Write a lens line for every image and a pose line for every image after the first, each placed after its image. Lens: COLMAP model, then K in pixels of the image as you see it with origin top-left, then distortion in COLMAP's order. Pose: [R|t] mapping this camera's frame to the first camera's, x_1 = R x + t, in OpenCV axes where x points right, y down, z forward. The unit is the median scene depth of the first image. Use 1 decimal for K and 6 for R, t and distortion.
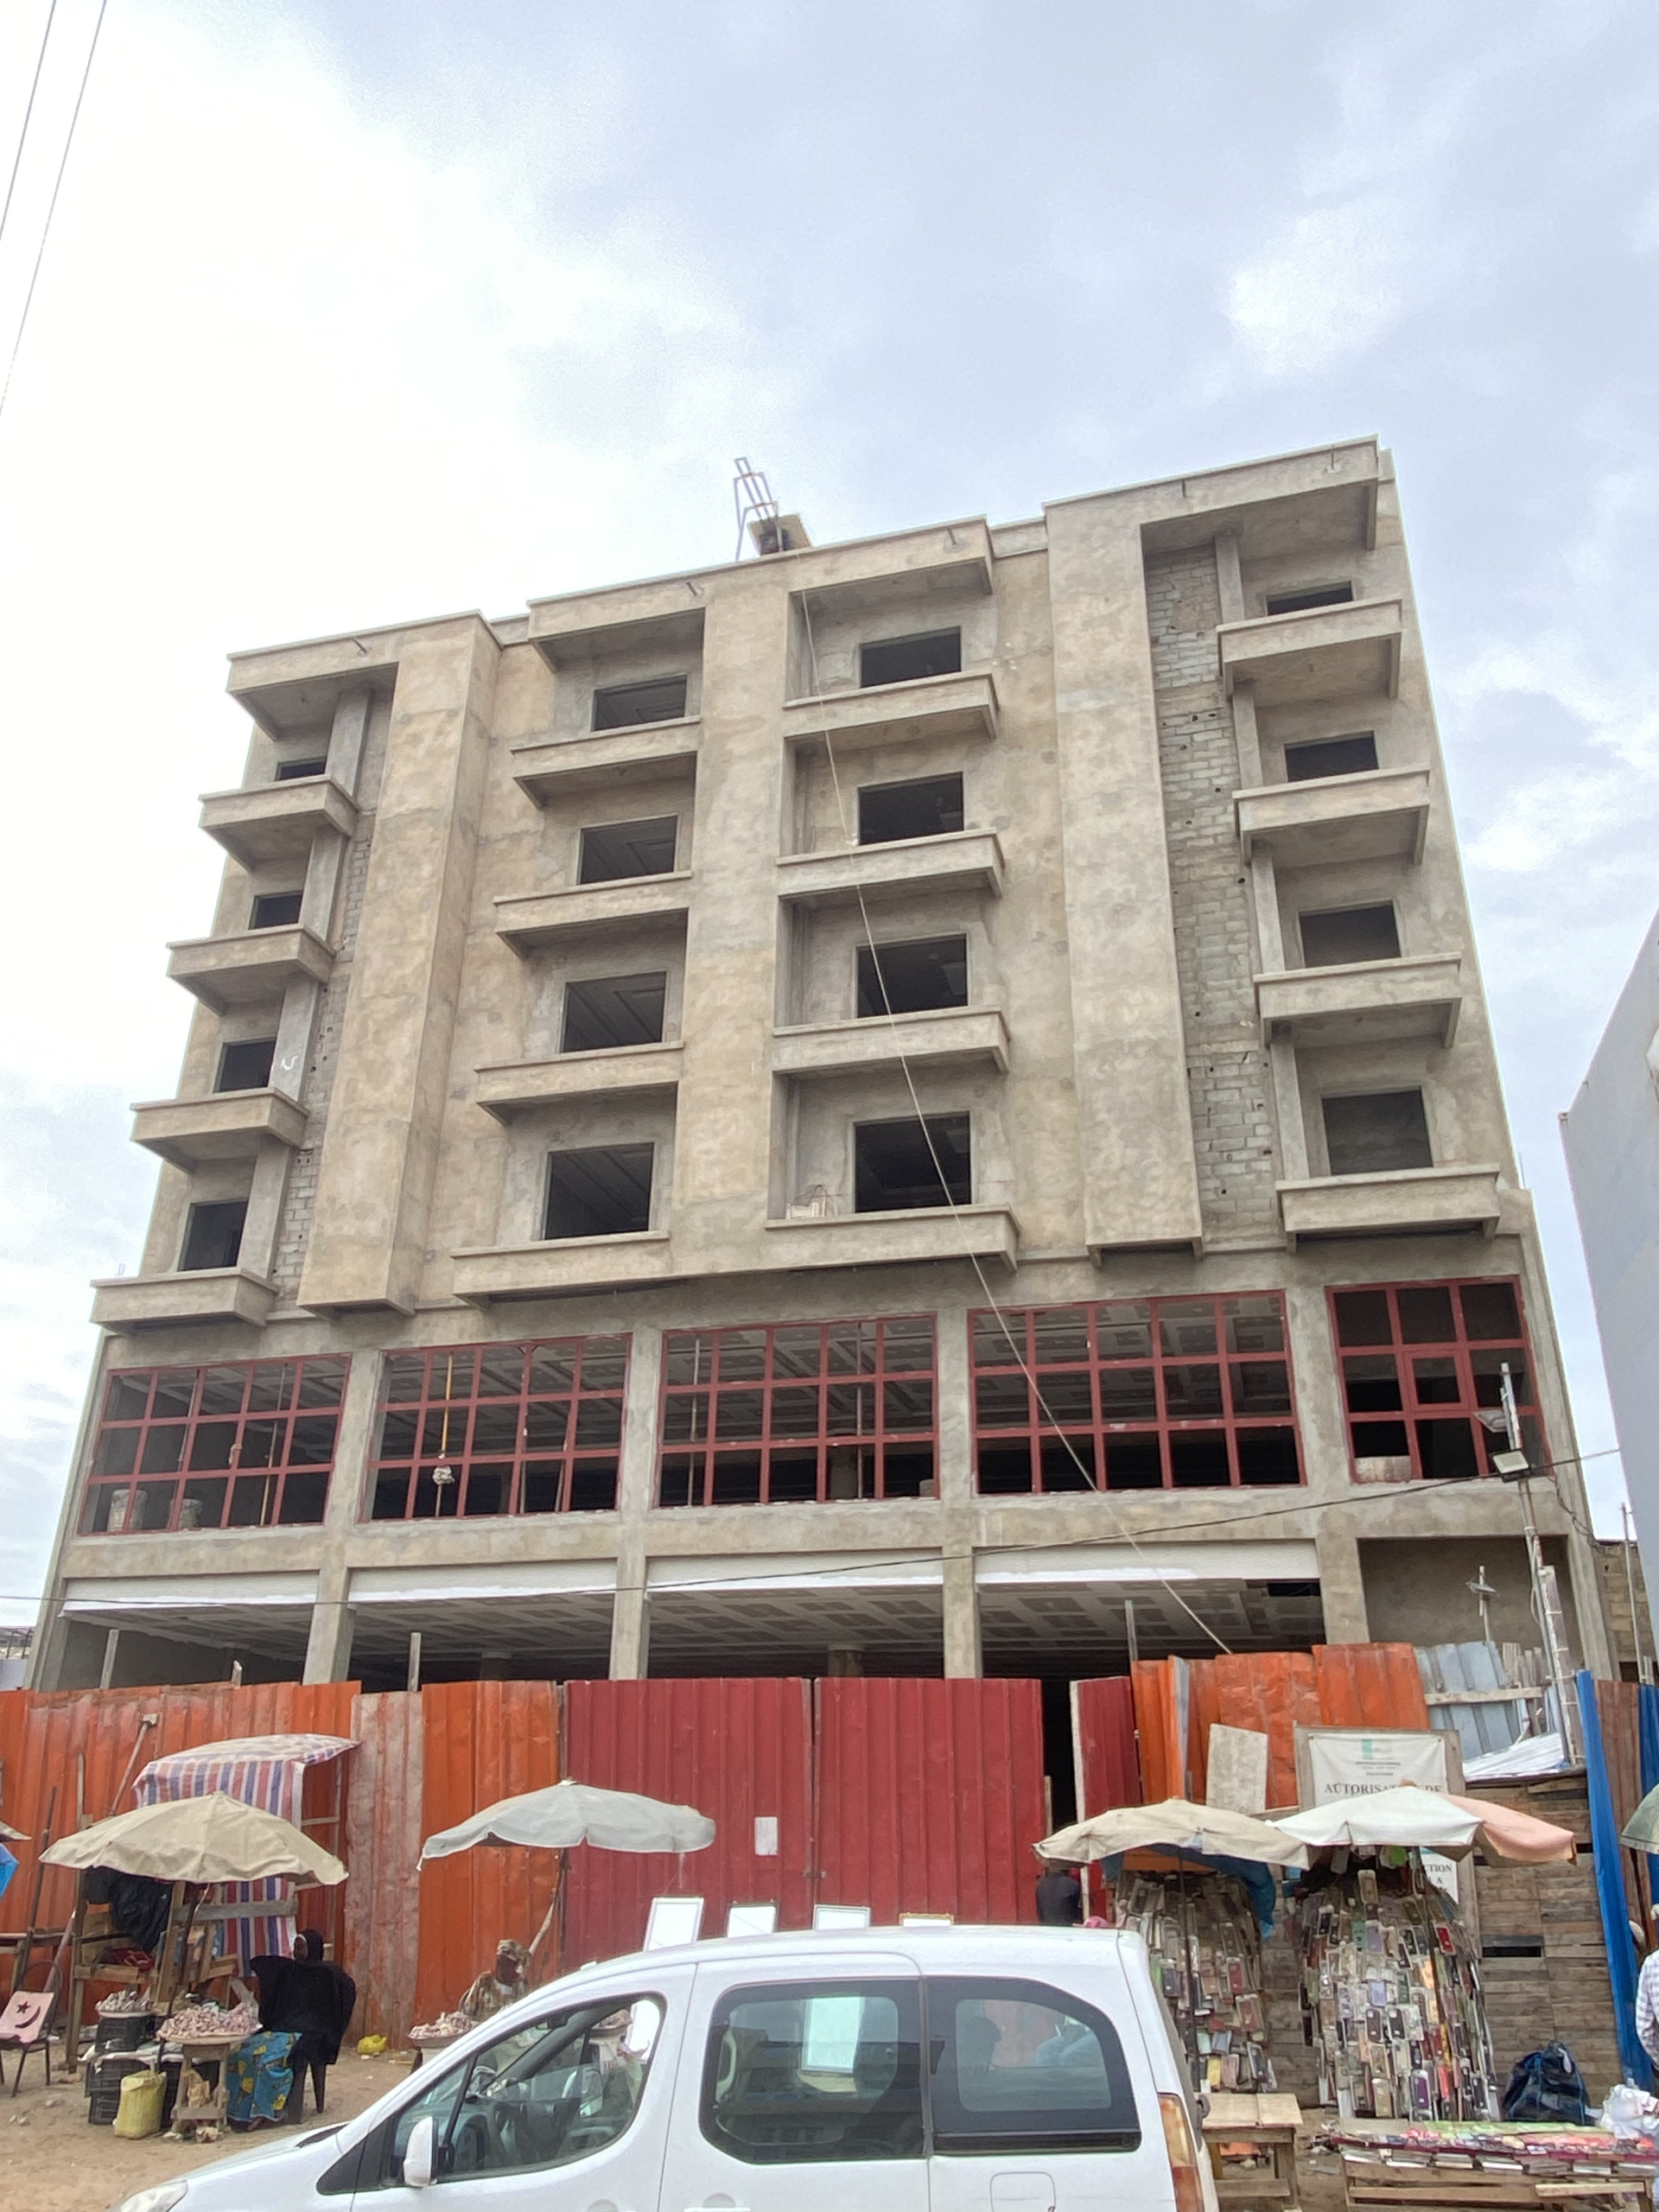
lens RADIAL K [[1569.3, 0, 829.5], [0, 1569.3, 1106.0], [0, 0, 1]] dist [0.136966, -0.192203]
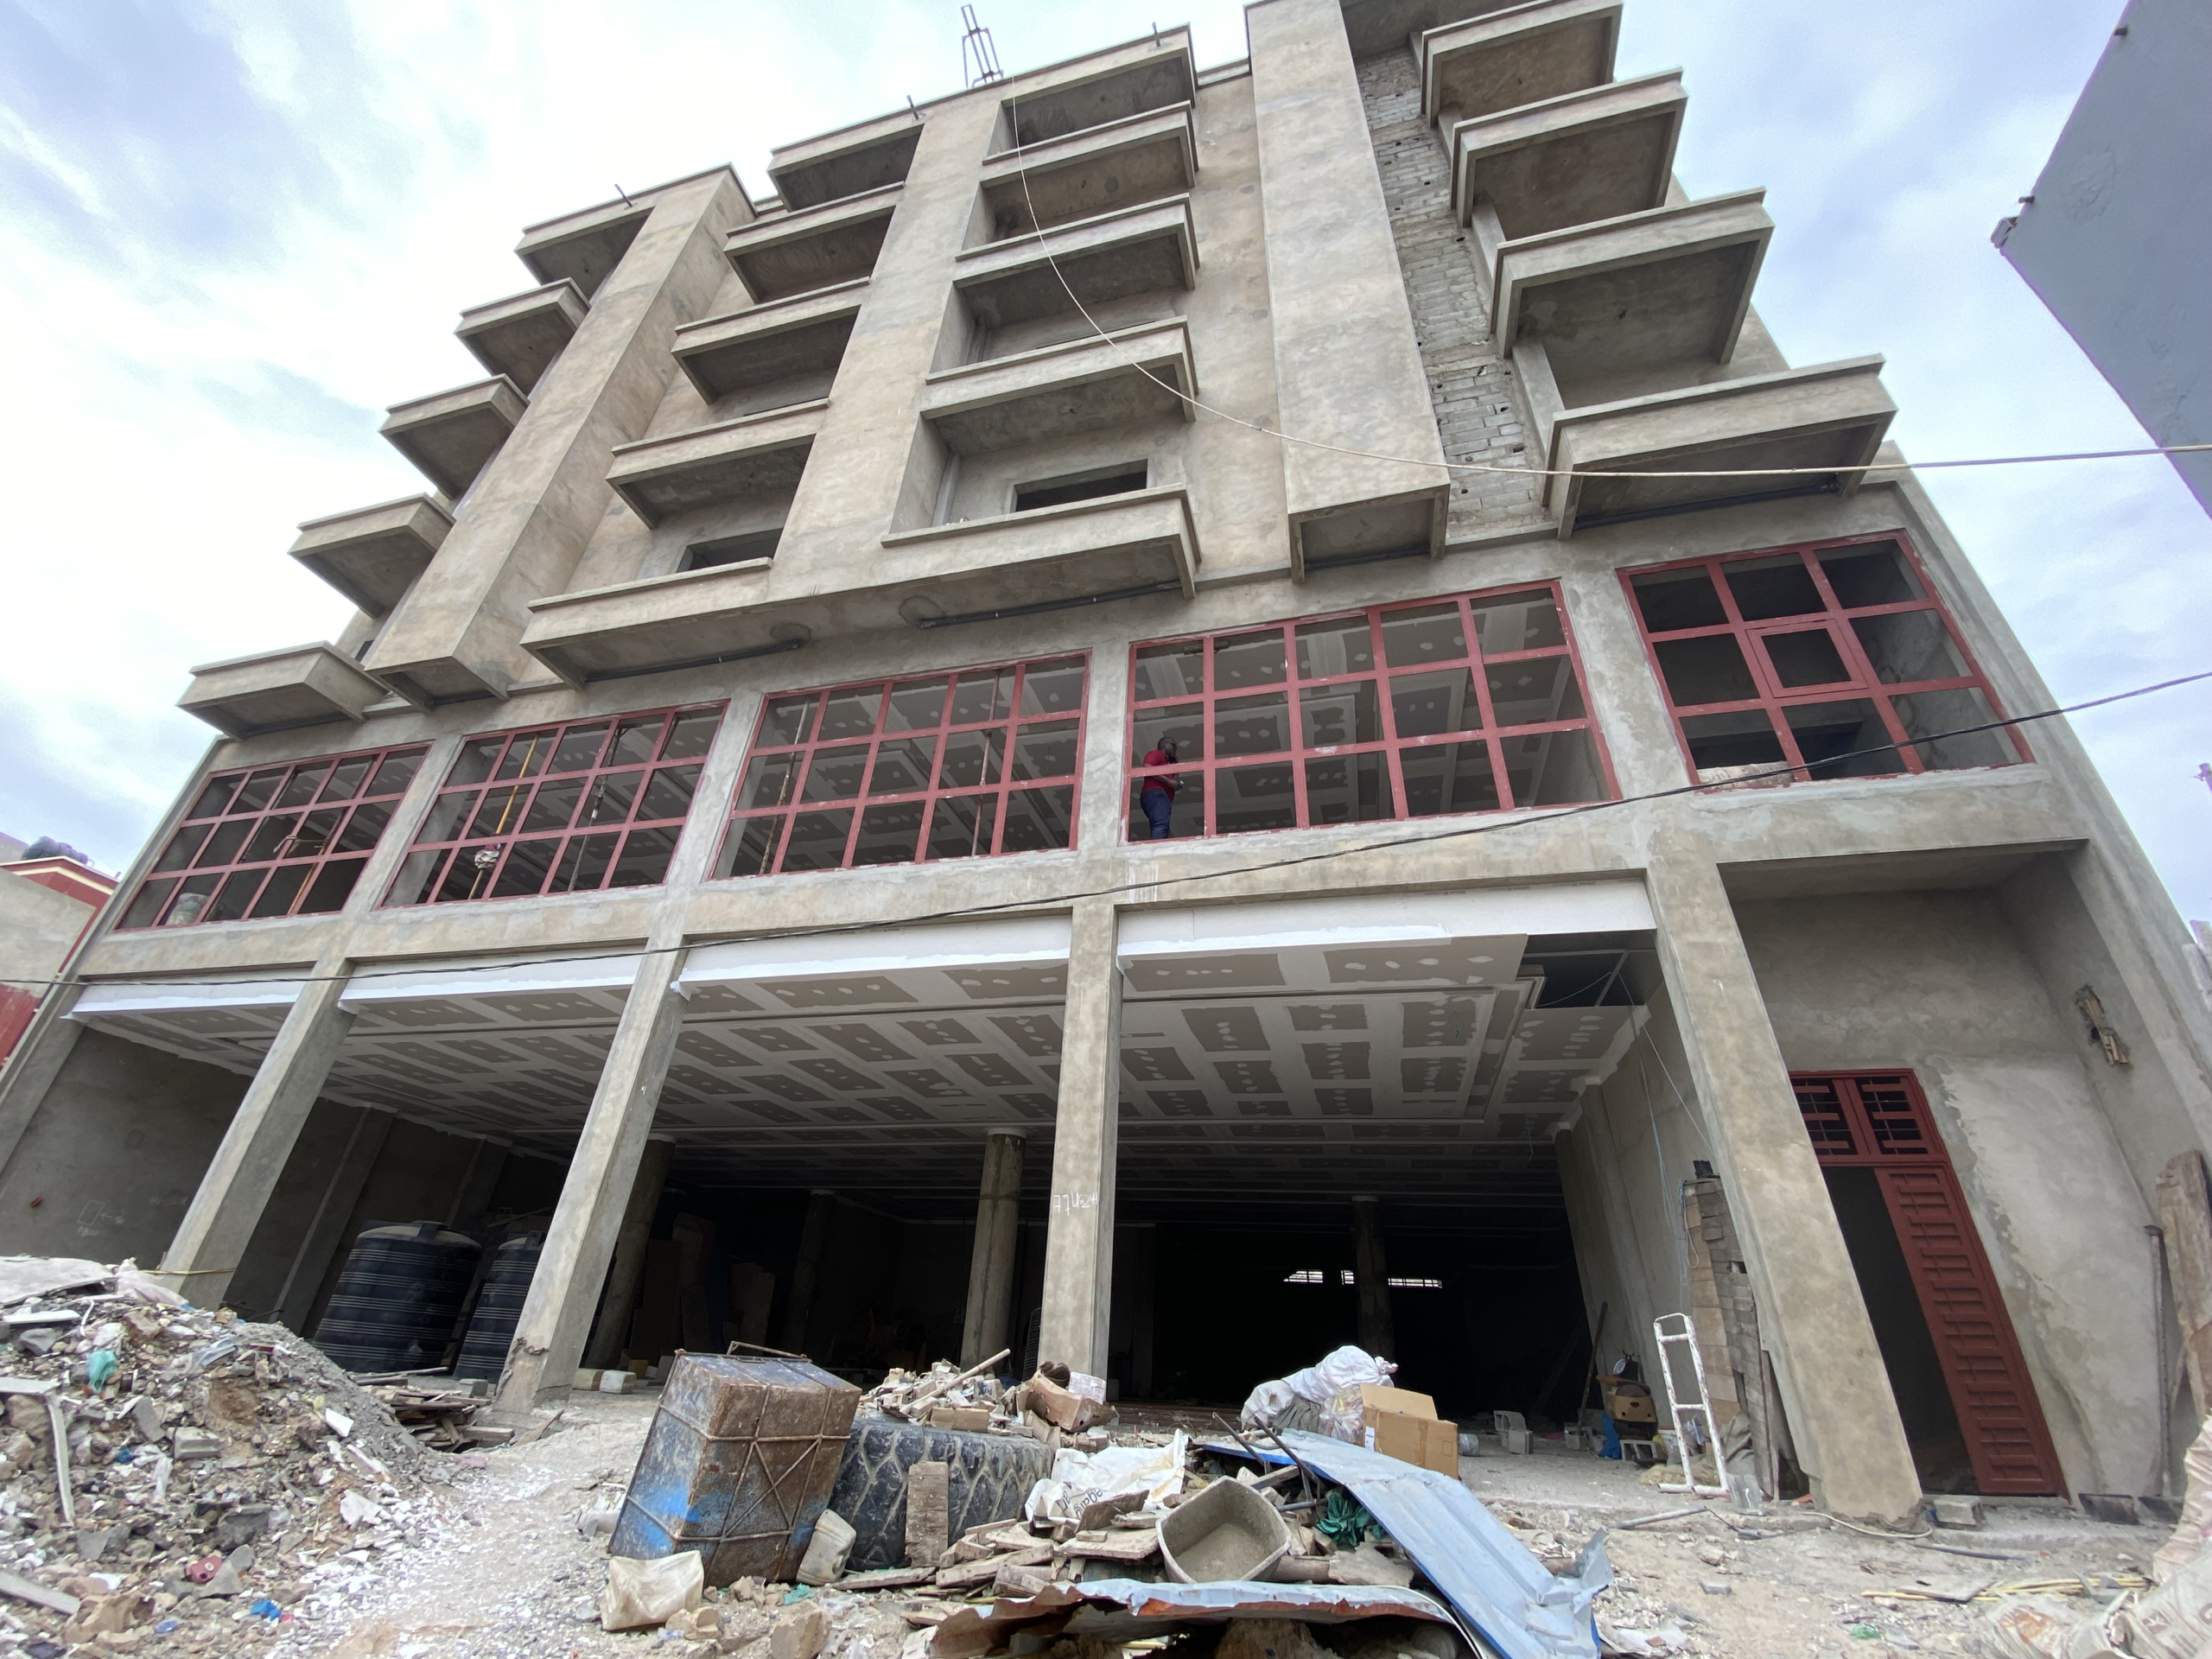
lens RADIAL K [[886.3, 0, 1102.2], [0, 886.3, 824.6], [0, 0, 1]] dist [0.046111, -0.040606]
pose [[0.999200, 0.038117, -0.012095, 0.082998], [-0.039232, 0.992965, -0.111720, 0.270423], [0.007751, 0.112105, 0.993666, 0.576756]]
